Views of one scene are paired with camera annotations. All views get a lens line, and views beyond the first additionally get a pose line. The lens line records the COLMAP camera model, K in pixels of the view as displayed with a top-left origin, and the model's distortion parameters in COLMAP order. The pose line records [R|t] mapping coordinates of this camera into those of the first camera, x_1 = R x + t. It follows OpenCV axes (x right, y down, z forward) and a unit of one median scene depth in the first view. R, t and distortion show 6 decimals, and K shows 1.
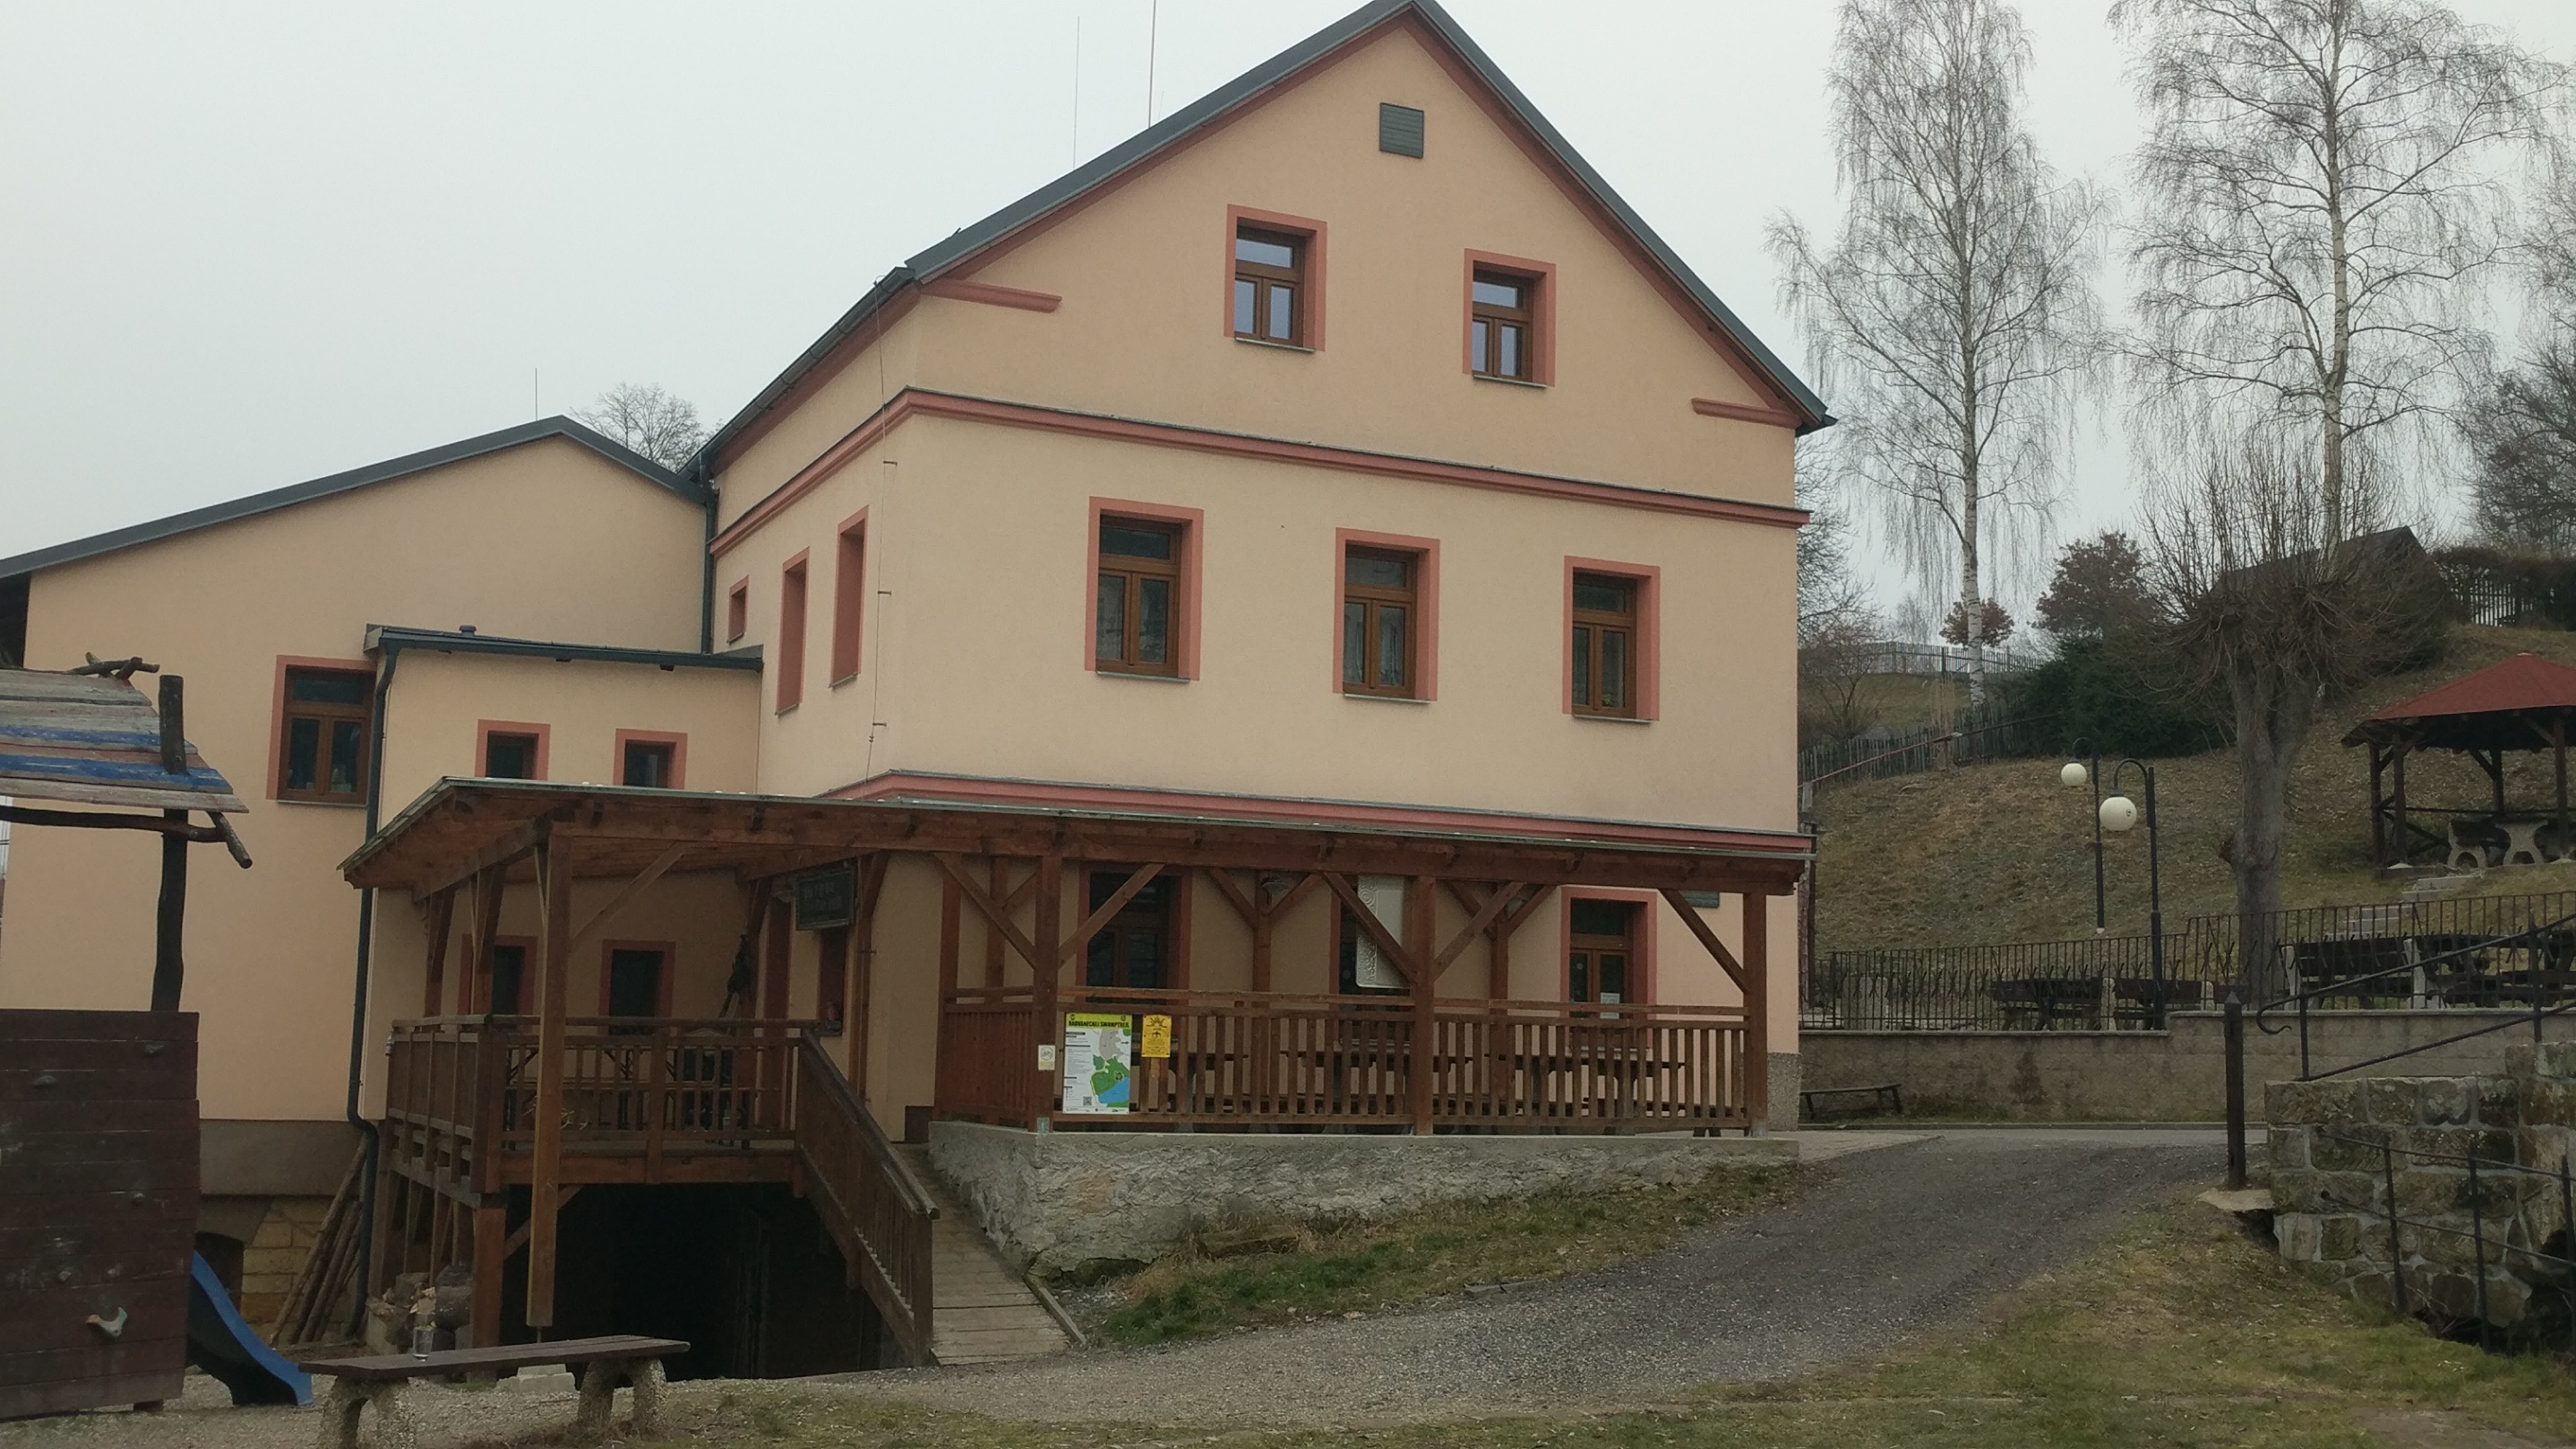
lens RADIAL K [[2606.6, 0, 1288.0], [0, 2606.6, 724.5], [0, 0, 1]] dist [0.010012, -0.007208]
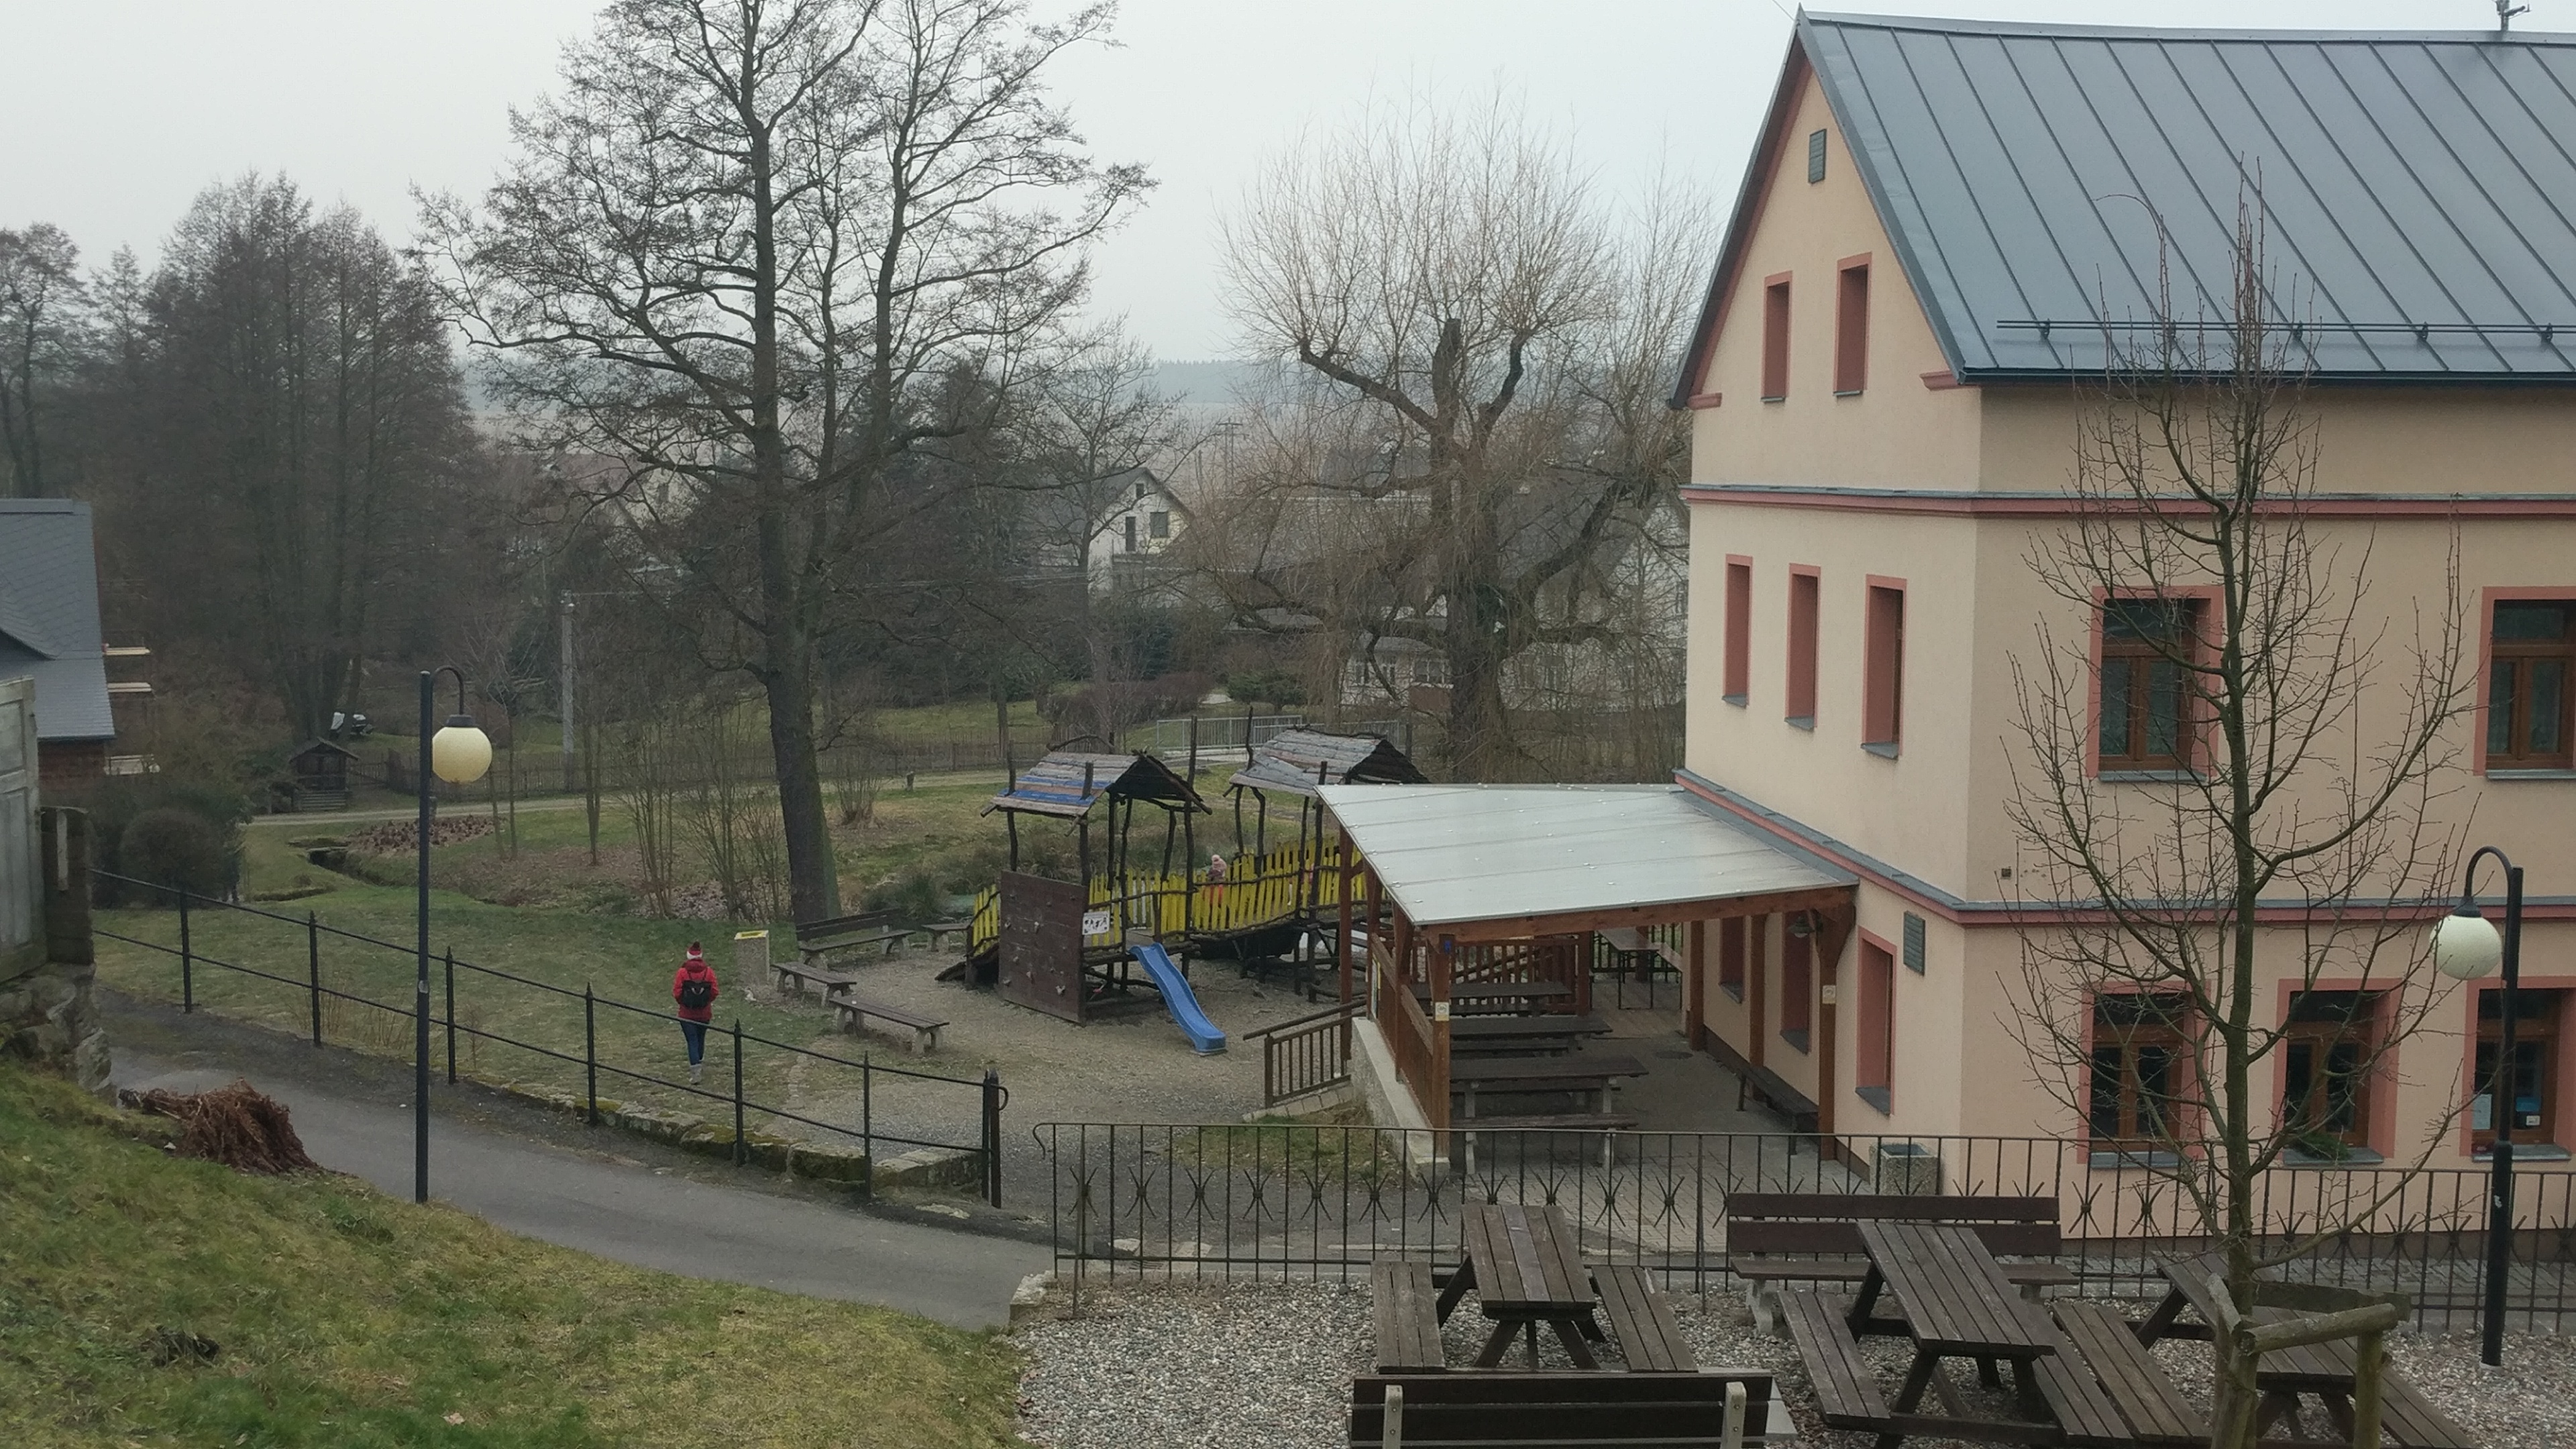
lens RADIAL K [[2599.5, 0, 1288.0], [0, 2599.5, 724.5], [0, 0, 1]] dist [0.110908, -0.364093]
pose [[-0.326203, 0.066042, -0.942990, 1.264166], [0.111089, 0.993323, 0.031139, -0.075078], [0.938750, -0.094598, -0.331361, 1.318458]]
